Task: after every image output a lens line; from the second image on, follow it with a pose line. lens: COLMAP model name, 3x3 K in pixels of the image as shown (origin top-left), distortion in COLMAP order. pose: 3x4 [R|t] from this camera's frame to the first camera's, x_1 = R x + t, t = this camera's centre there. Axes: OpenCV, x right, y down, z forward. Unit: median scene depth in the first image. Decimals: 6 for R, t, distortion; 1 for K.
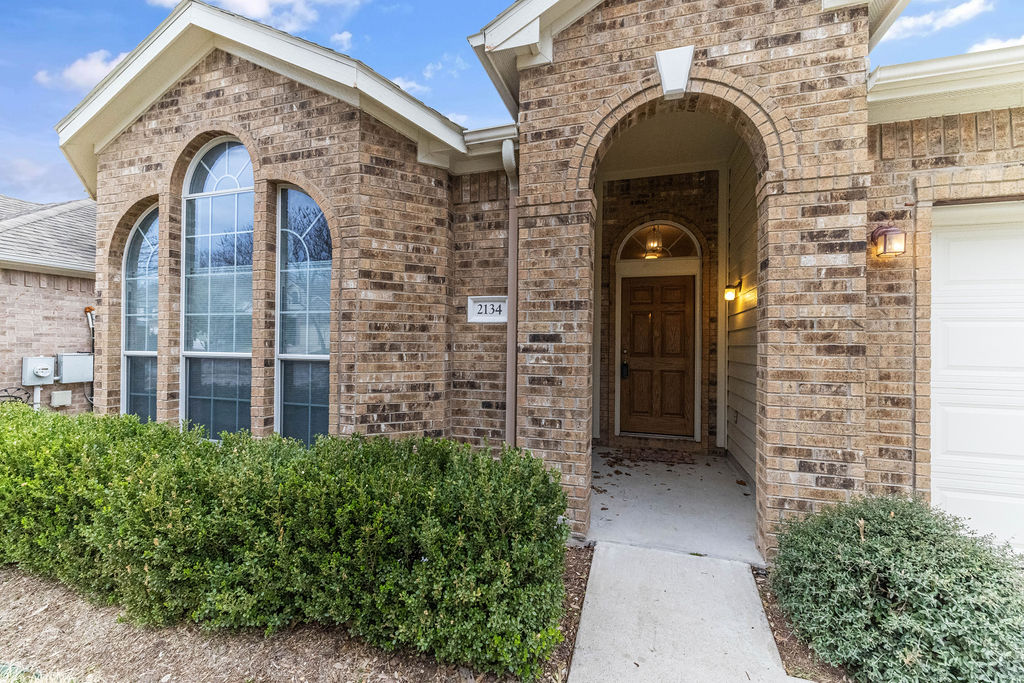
lens RADIAL K [[435.7, 0, 502.9], [0, 435.7, 340.9], [0, 0, 1]] dist [0.001259, 0.000274]
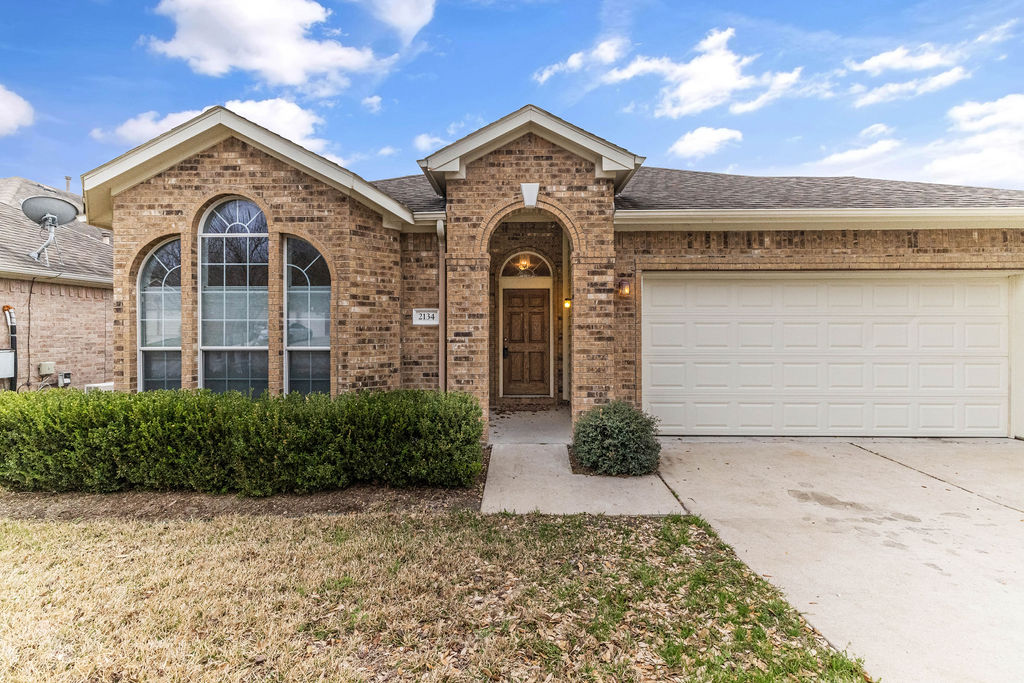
lens RADIAL K [[435.7, 0, 512.6], [0, 435.7, 330.3], [0, 0, 1]] dist [0.001259, 0.000274]
pose [[0.956883, -0.012076, 0.290224, -0.221130], [0.009848, 0.999910, 0.009137, -0.036468], [-0.290308, -0.005885, 0.956915, -0.740340]]
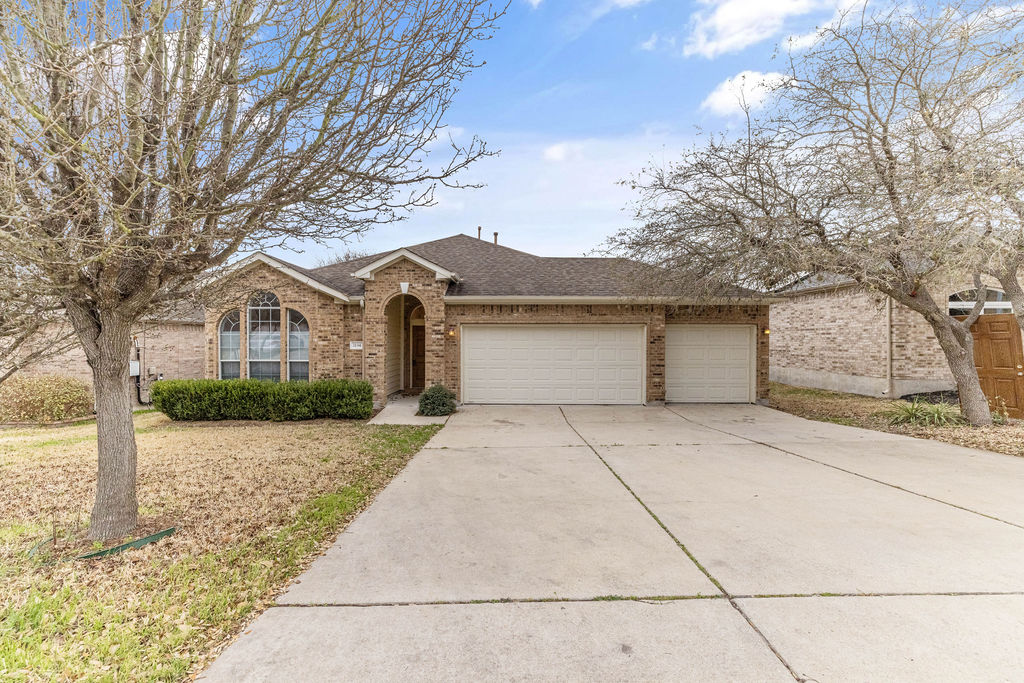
lens RADIAL K [[435.7, 0, 508.9], [0, 435.7, 338.6], [0, 0, 1]] dist [0.001259, 0.000274]
pose [[0.954799, -0.009194, 0.297109, 0.099819], [0.006765, 0.999935, 0.009205, -0.162470], [-0.297174, -0.006779, 0.954799, -2.846971]]
